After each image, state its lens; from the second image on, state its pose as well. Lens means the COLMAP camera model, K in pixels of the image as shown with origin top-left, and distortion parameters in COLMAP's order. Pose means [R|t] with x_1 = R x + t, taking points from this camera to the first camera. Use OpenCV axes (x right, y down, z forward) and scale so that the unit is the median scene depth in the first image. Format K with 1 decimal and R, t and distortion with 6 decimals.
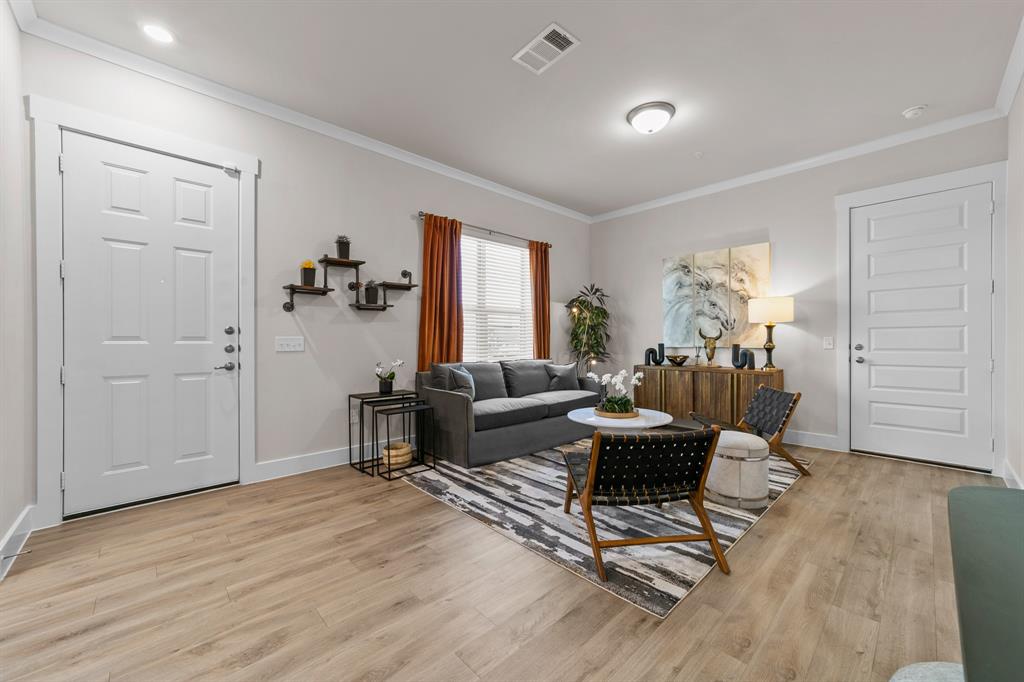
lens RADIAL K [[403.5, 0, 531.4], [0, 403.5, 333.6], [0, 0, 1]] dist [0.005391, 0.001504]
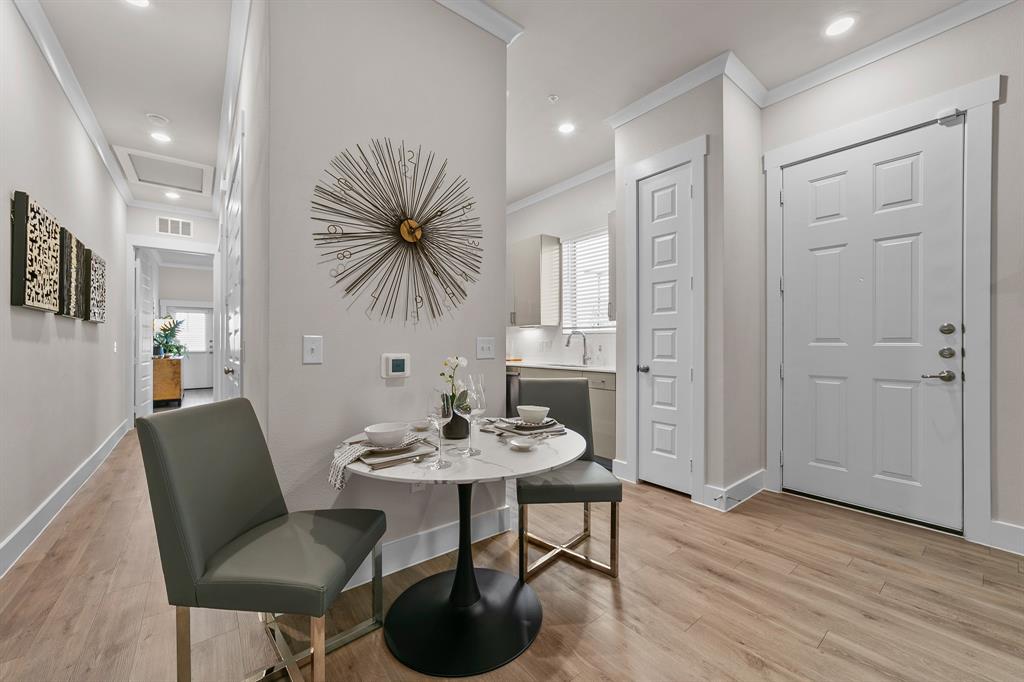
lens RADIAL K [[403.5, 0, 517.6], [0, 403.5, 339.4], [0, 0, 1]] dist [0.005391, 0.001504]
pose [[-0.112560, -0.009859, -0.993596, 0.104798], [0.016996, 0.999785, -0.011846, 0.007580], [0.993500, -0.018221, -0.112369, 0.275629]]
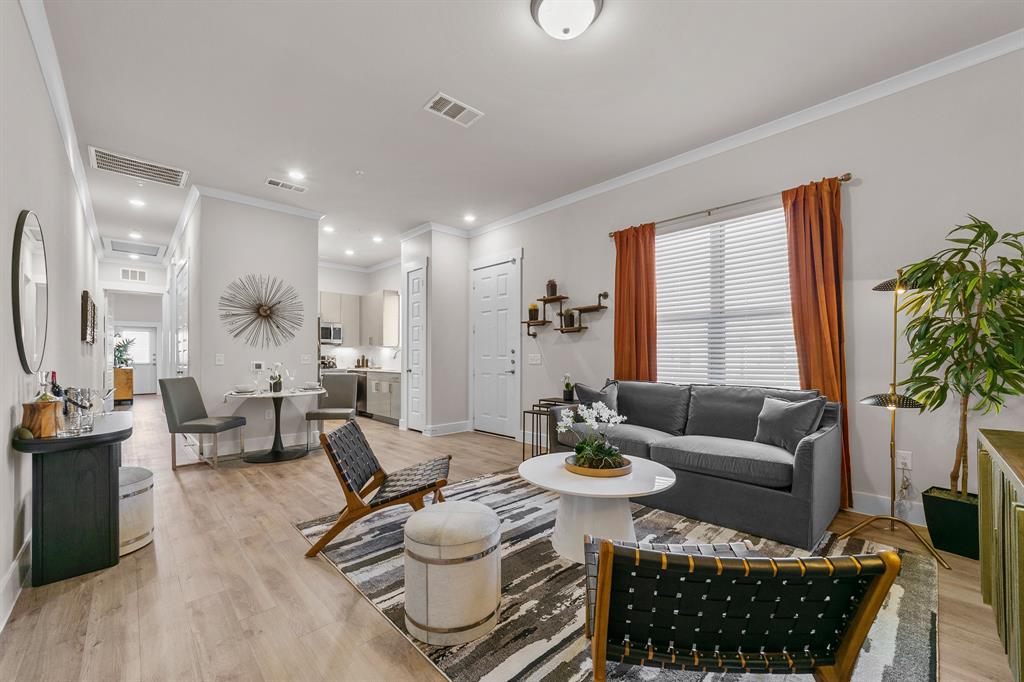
lens RADIAL K [[403.5, 0, 509.0], [0, 403.5, 354.5], [0, 0, 1]] dist [0.005391, 0.001504]
pose [[-0.022603, -0.005651, -0.999729, 1.011170], [0.015980, 0.999854, -0.006013, 0.016785], [0.999617, -0.016111, -0.022510, 1.002670]]
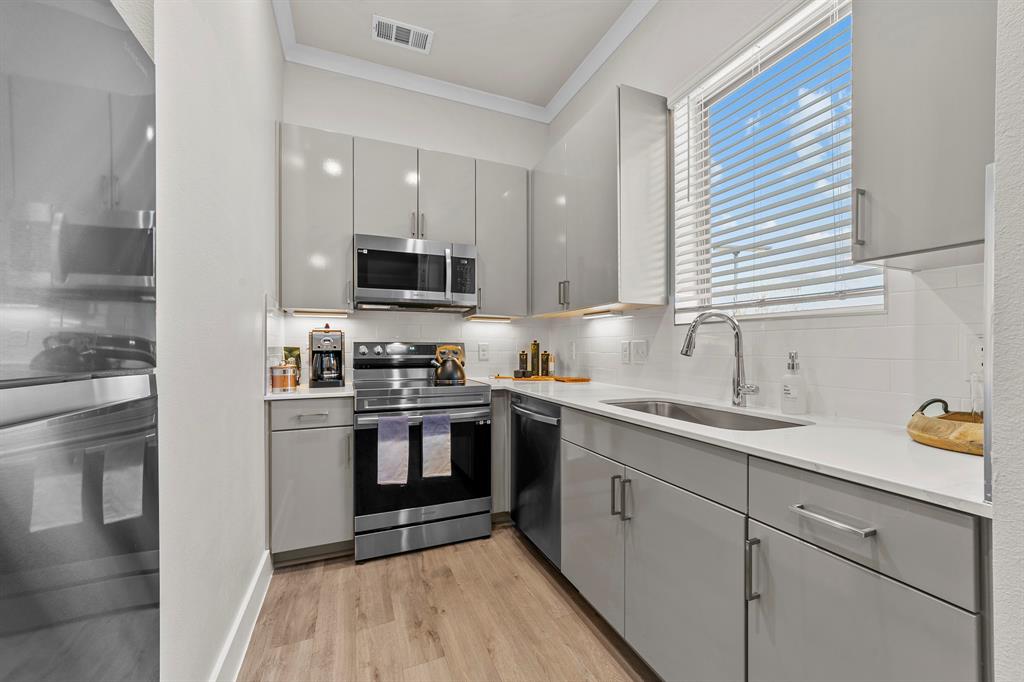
lens RADIAL K [[403.5, 0, 518.2], [0, 403.5, 345.9], [0, 0, 1]] dist [0.005391, 0.001504]
pose [[-0.368502, -0.003018, -0.929622, -0.763991], [0.014647, 0.999852, -0.009052, 0.008090], [0.929512, -0.016952, -0.368403, 0.279019]]
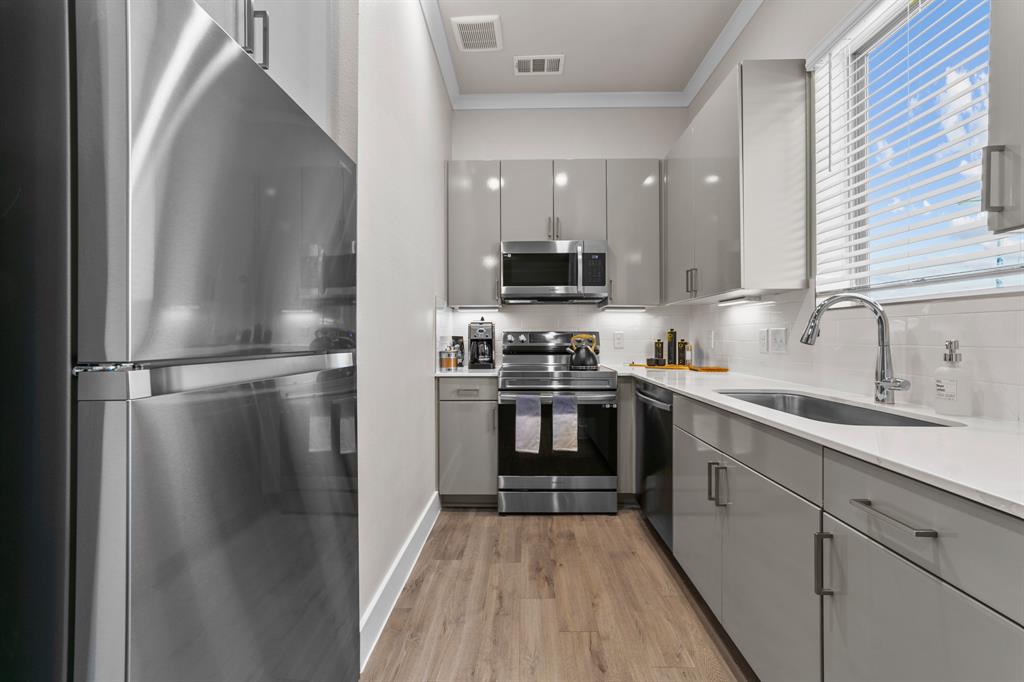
lens RADIAL K [[403.5, 0, 519.2], [0, 403.5, 332.8], [0, 0, 1]] dist [0.005391, 0.001504]
pose [[-0.710126, -0.004331, -0.704061, -0.745247], [0.013516, 0.999713, -0.019782, 0.010270], [0.703945, -0.023564, -0.709864, 0.387492]]
